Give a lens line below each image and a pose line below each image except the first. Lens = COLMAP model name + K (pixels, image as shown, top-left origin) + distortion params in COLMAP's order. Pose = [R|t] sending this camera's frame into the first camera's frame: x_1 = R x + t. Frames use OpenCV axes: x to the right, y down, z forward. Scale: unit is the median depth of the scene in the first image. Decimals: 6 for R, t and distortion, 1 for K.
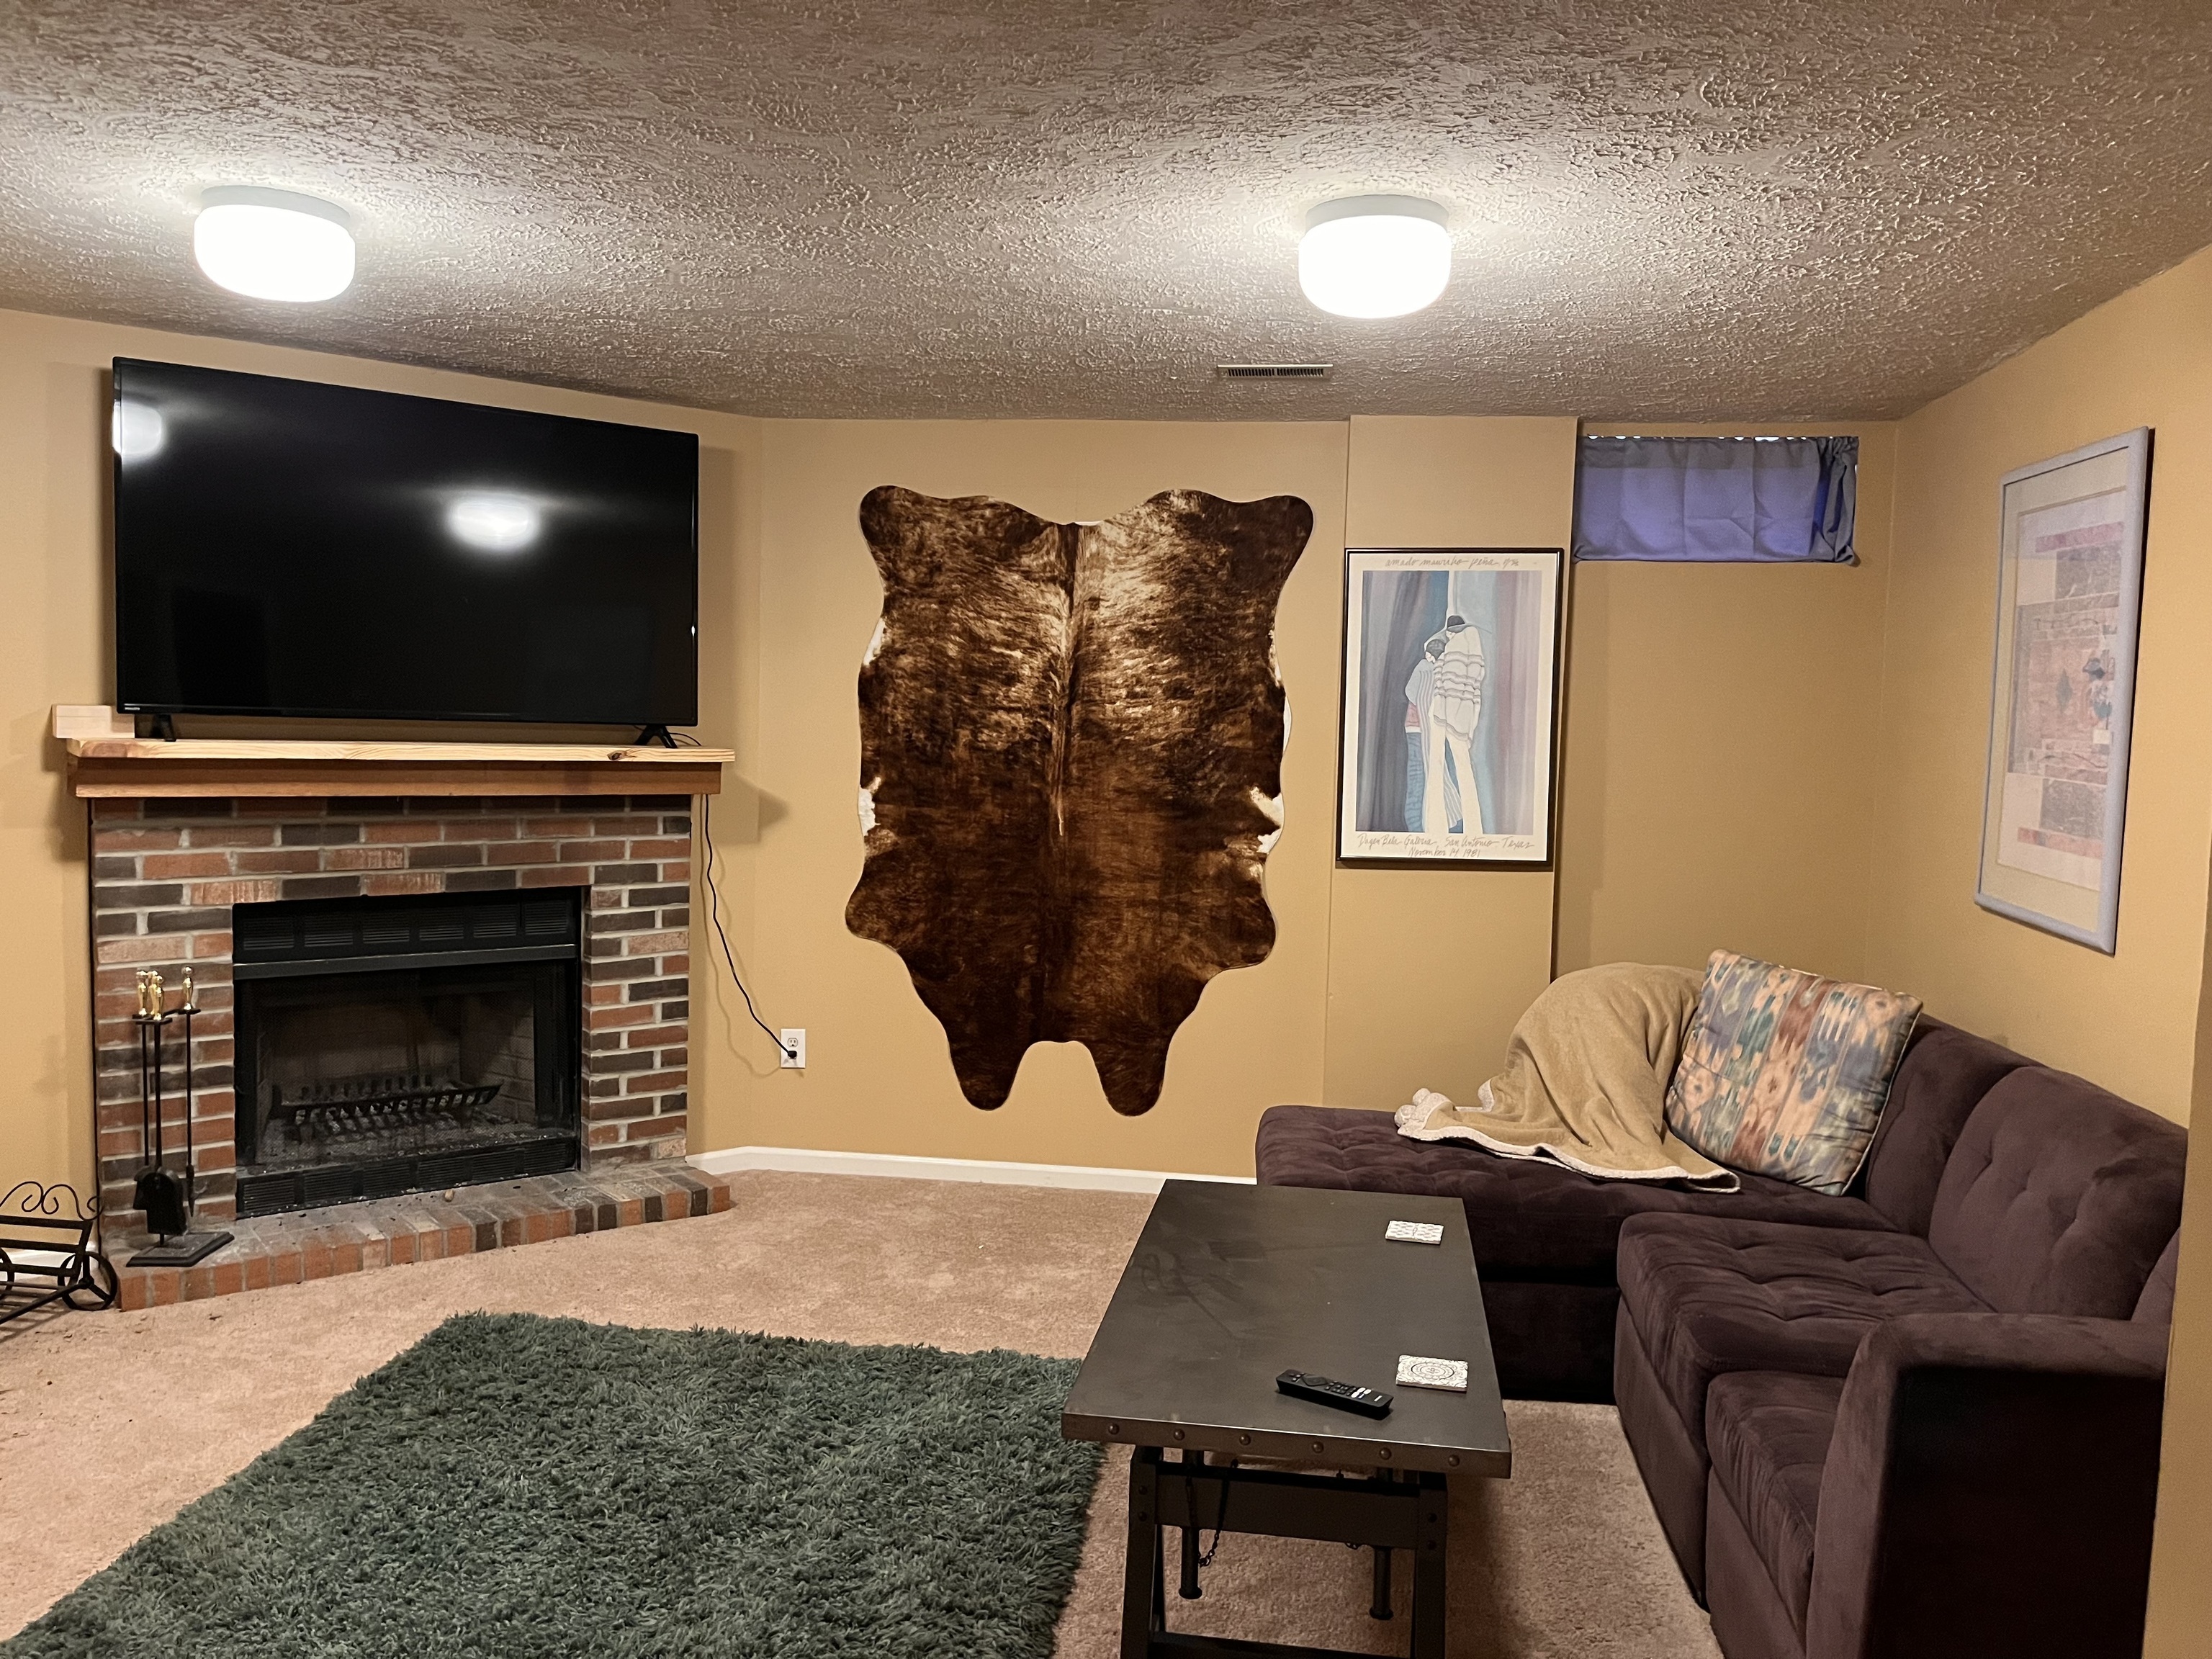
lens RADIAL K [[1684.2, 0, 1109.0], [0, 1684.2, 825.3], [0, 0, 1]] dist [0.037236, -0.033274]
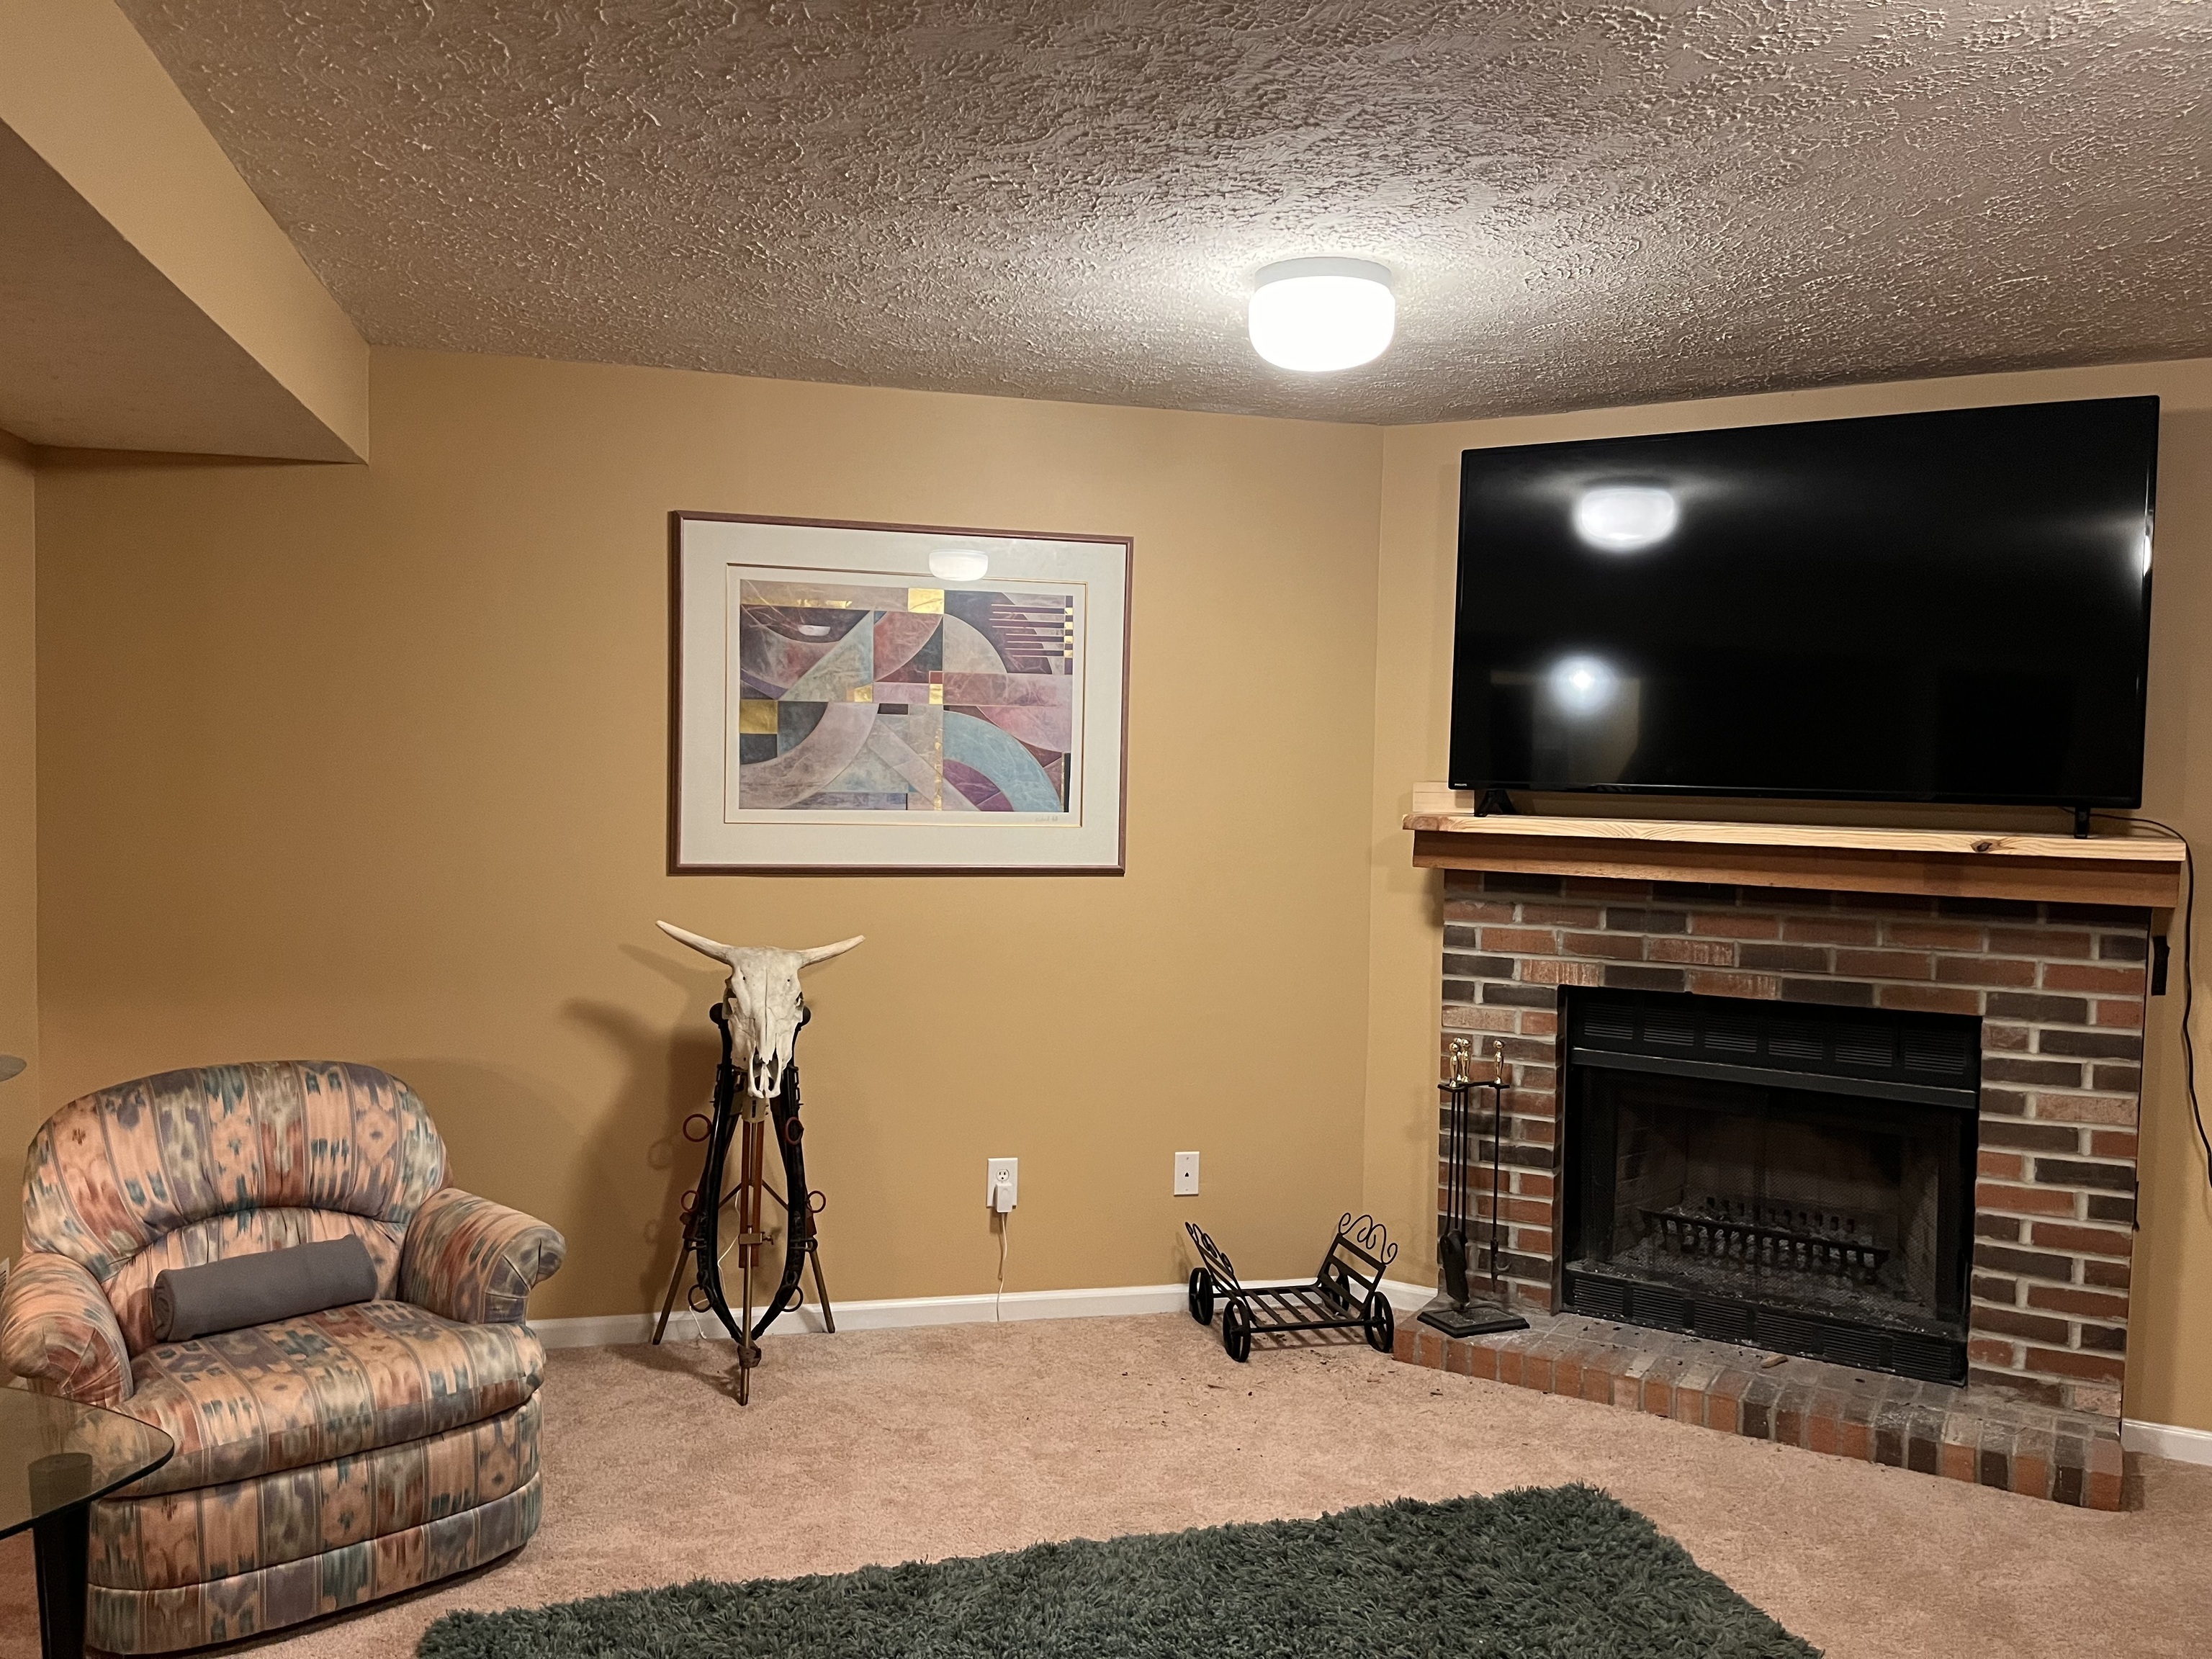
lens RADIAL K [[1684.2, 0, 1105.9], [0, 1684.2, 833.2], [0, 0, 1]] dist [0.037236, -0.033274]
pose [[0.378440, 0.023048, -0.925339, 0.267427], [-0.068852, 0.997621, -0.003311, -0.018354], [0.923061, 0.064965, 0.379127, 0.365956]]
